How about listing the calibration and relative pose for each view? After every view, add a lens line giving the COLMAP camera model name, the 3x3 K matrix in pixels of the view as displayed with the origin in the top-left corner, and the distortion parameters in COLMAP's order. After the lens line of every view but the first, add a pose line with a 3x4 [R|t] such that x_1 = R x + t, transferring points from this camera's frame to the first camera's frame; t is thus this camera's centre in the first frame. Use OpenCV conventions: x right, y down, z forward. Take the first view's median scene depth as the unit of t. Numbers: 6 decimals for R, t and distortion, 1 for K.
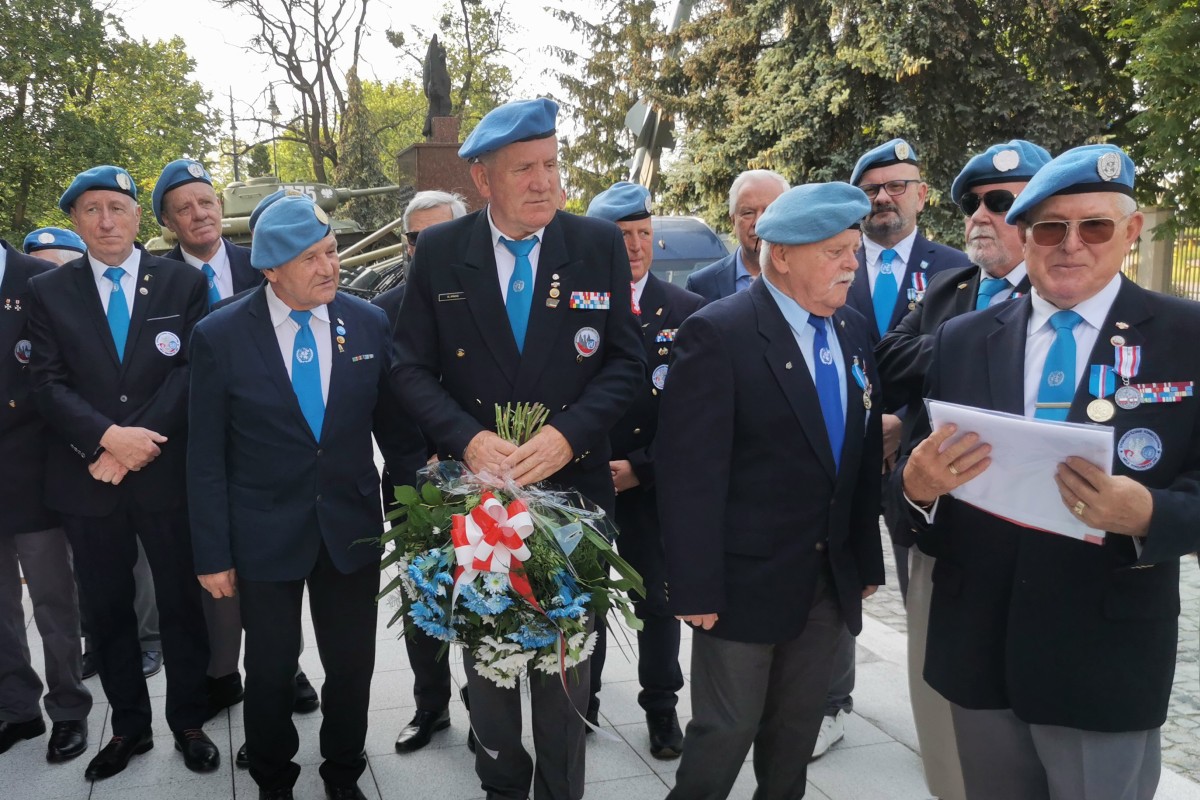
lens RADIAL K [[953.5, 0, 458.9], [0, 953.5, 450.1], [0, 0, 1]] dist [0.030904, -0.002103]
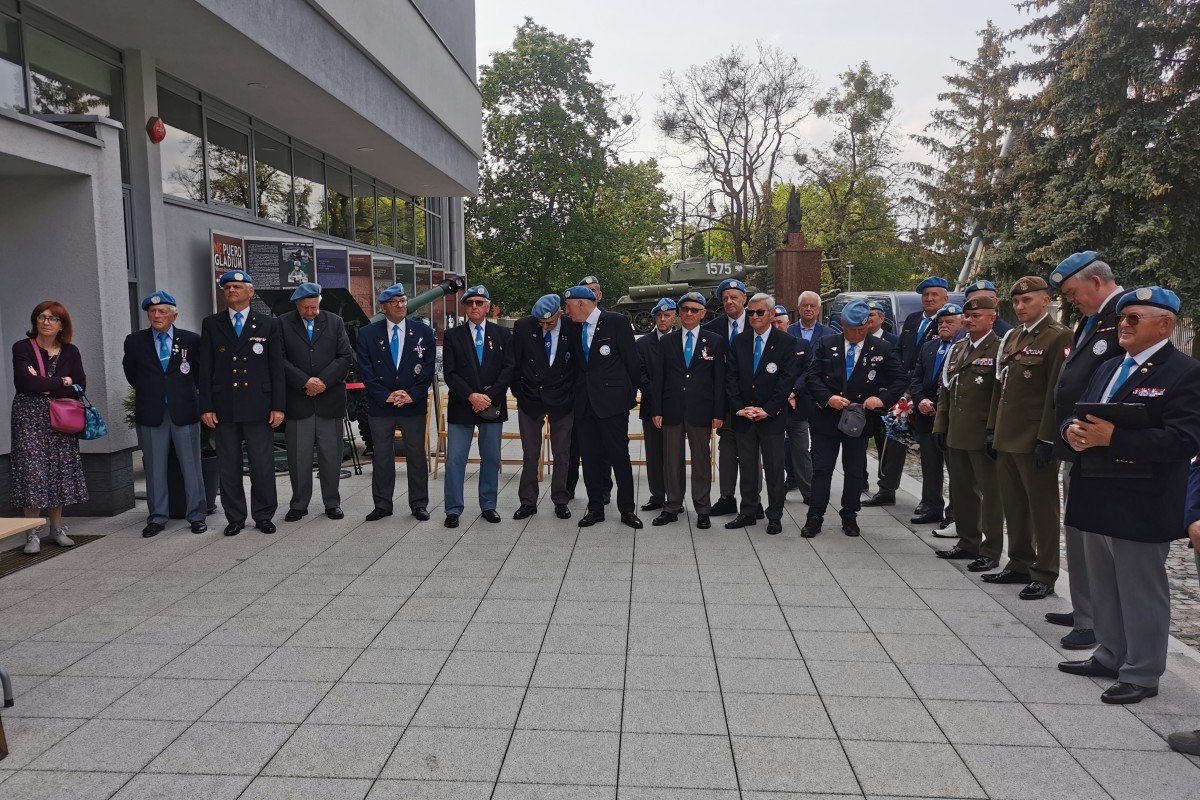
lens RADIAL K [[954.8, 0, 600.0], [0, 954.8, 400.0], [0, 0, 1]] dist [0.006149, -0.004731]
pose [[0.946692, 0.058103, -0.316858, 0.122878], [-0.088468, 0.992674, -0.082292, 0.064763], [0.309755, 0.105937, 0.944896, -0.387443]]
